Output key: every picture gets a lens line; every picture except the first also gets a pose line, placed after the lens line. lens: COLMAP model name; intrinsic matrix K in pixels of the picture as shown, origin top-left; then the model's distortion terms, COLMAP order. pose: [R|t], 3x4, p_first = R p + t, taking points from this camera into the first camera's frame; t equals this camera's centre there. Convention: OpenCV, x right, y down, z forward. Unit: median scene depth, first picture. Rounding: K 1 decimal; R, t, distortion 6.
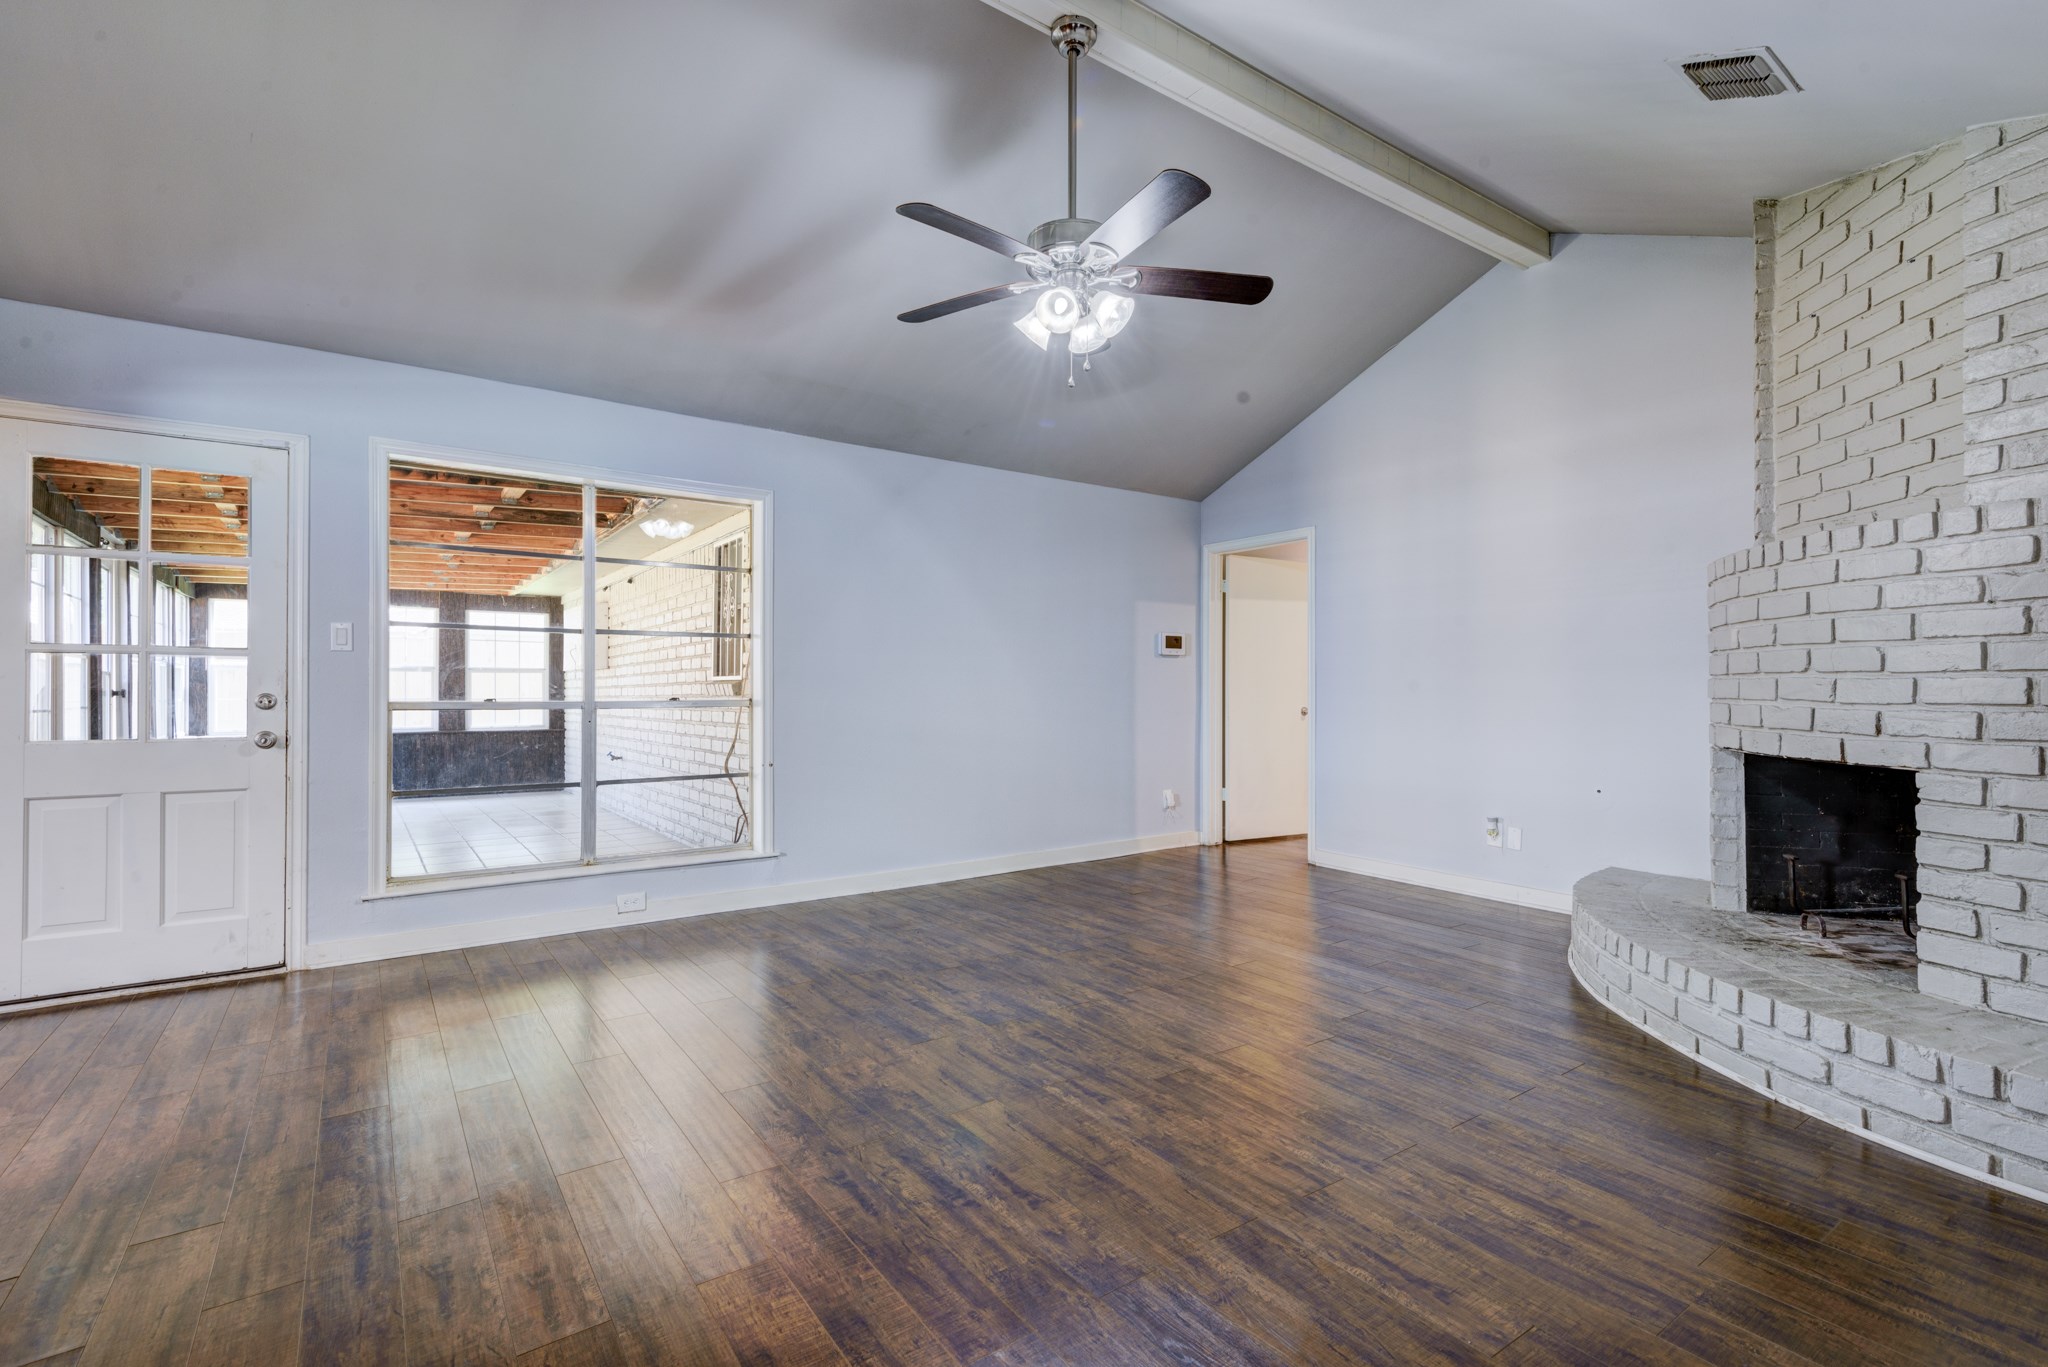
lens RADIAL K [[929.4, 0, 1007.5], [0, 929.4, 683.0], [0, 0, 1]] dist [0.012033, -0.006300]
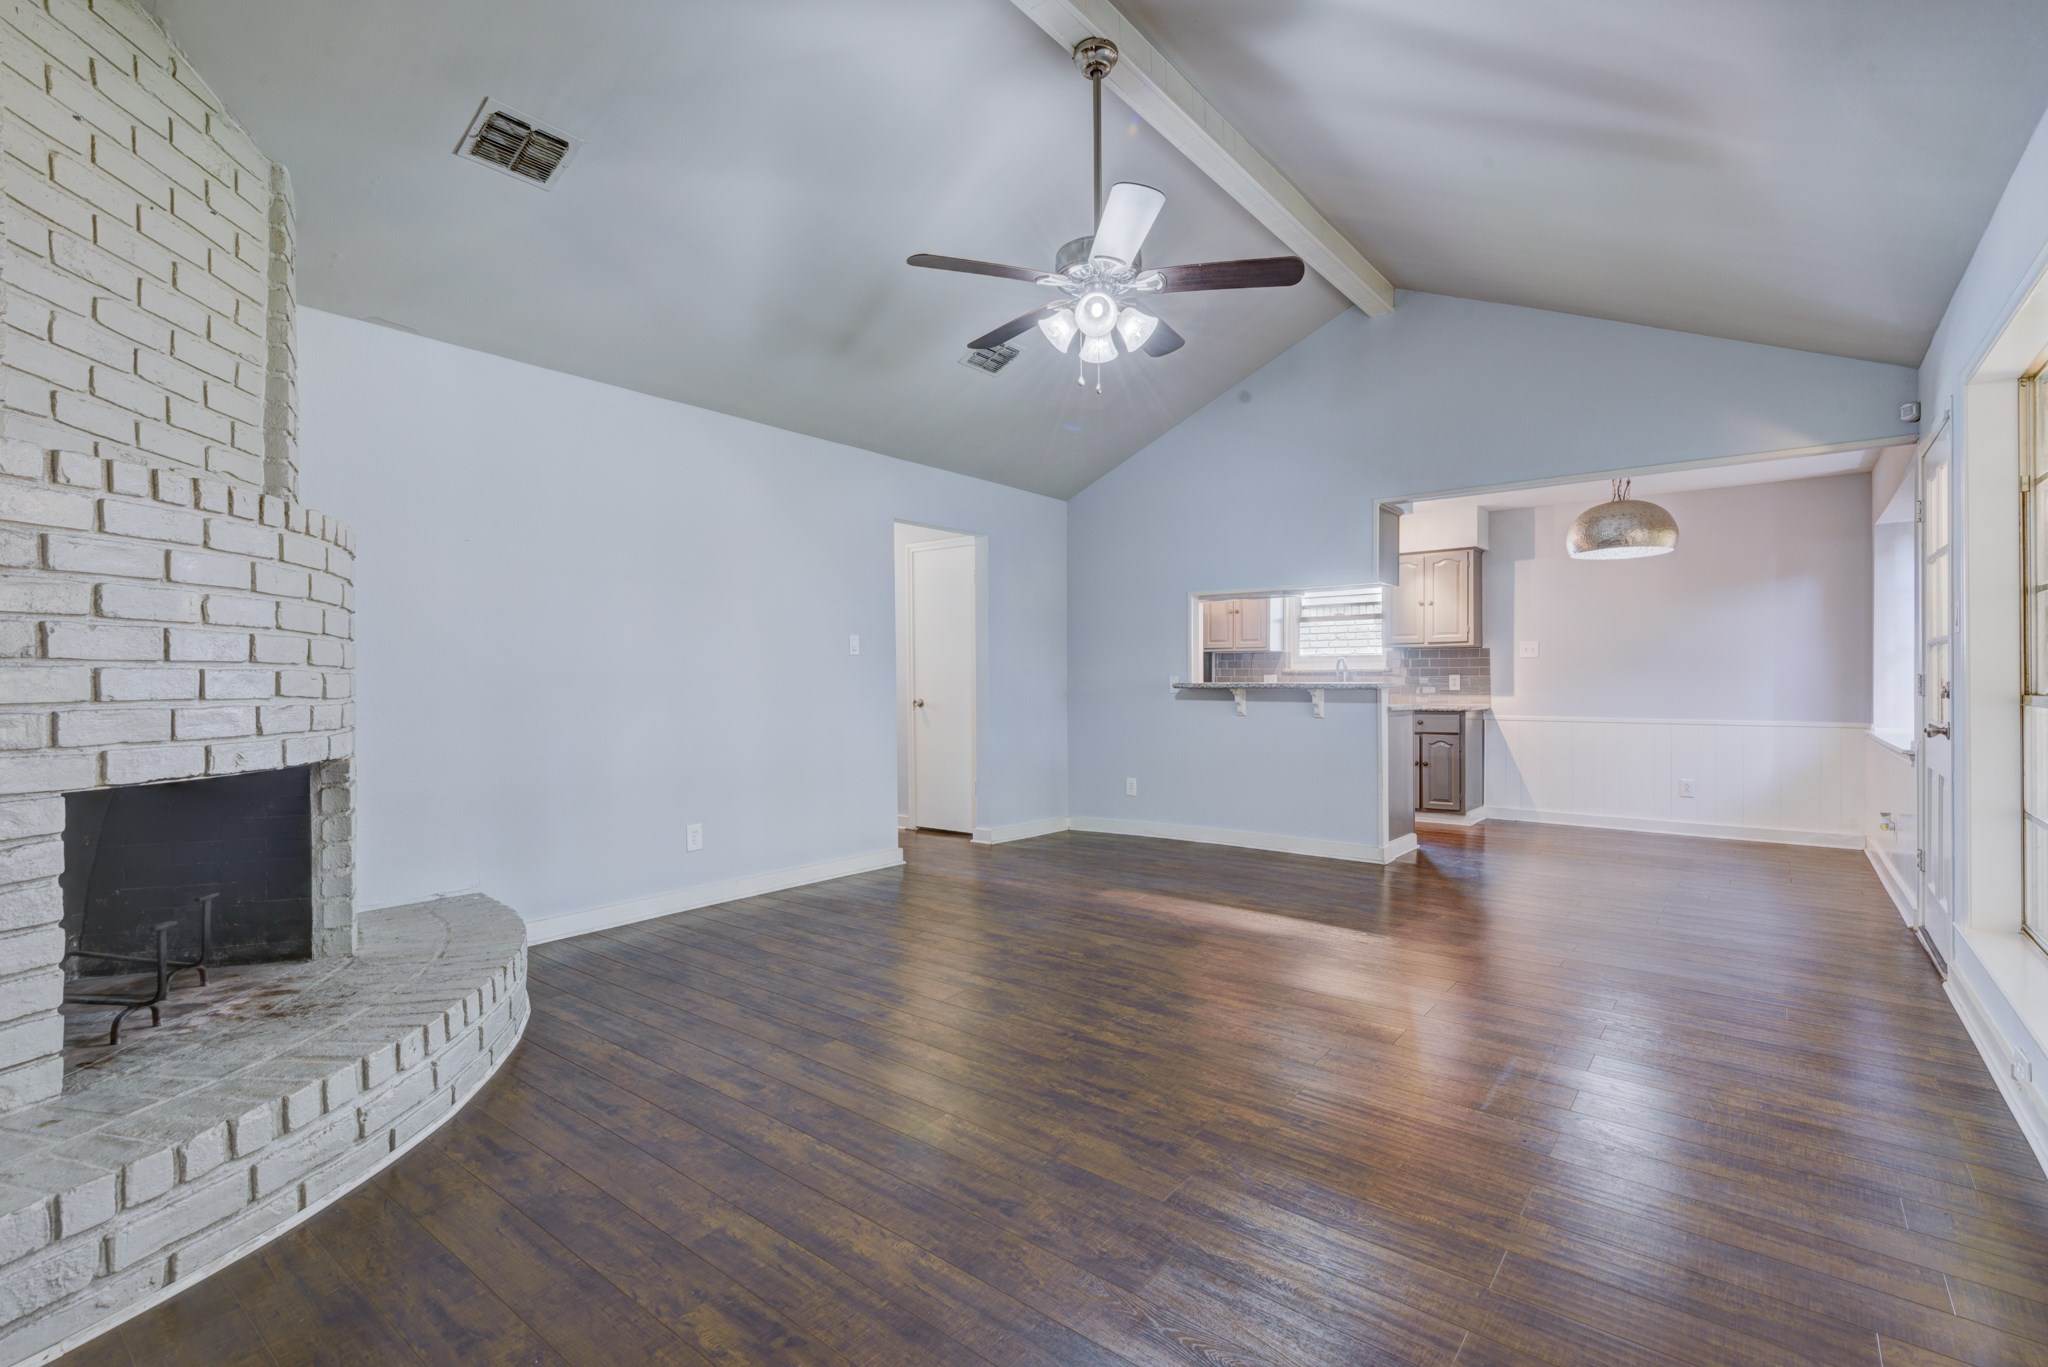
lens RADIAL K [[929.4, 0, 1010.5], [0, 929.4, 686.0], [0, 0, 1]] dist [0.012033, -0.006300]
pose [[-0.962236, 0.005215, -0.272168, 0.488419], [0.006146, 0.999978, -0.002568, 0.016238], [0.272148, -0.004144, -0.962246, 2.140503]]
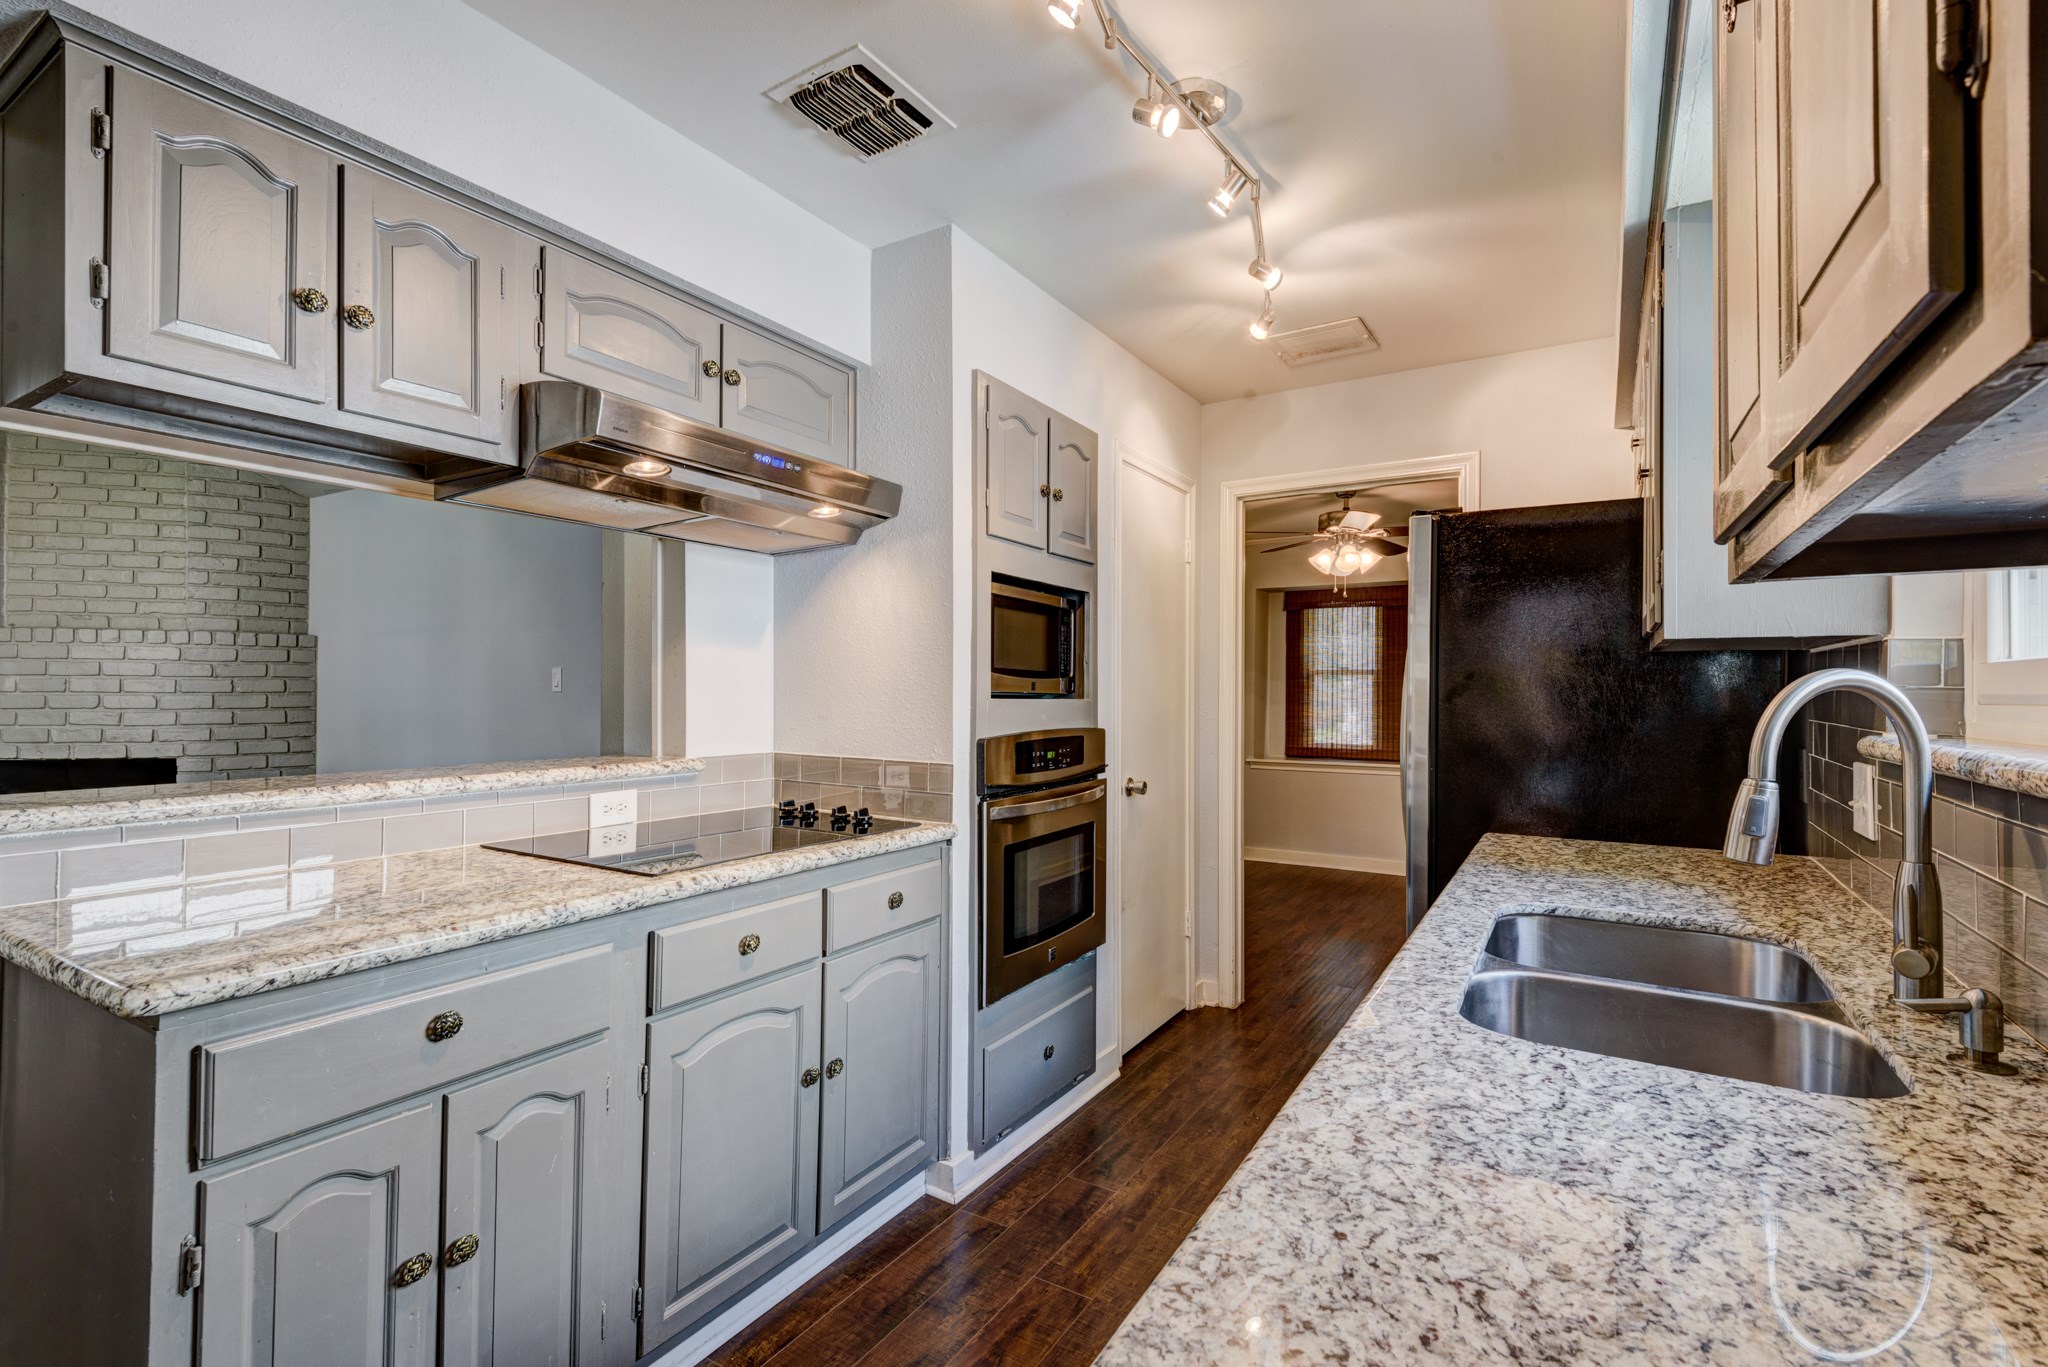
lens RADIAL K [[929.4, 0, 1027.3], [0, 929.4, 678.7], [0, 0, 1]] dist [0.012033, -0.006300]
pose [[-0.398828, 0.005994, 0.917006, -1.500887], [-0.006533, 0.999935, -0.009377, -0.065293], [-0.917003, -0.009731, -0.398762, 0.110246]]
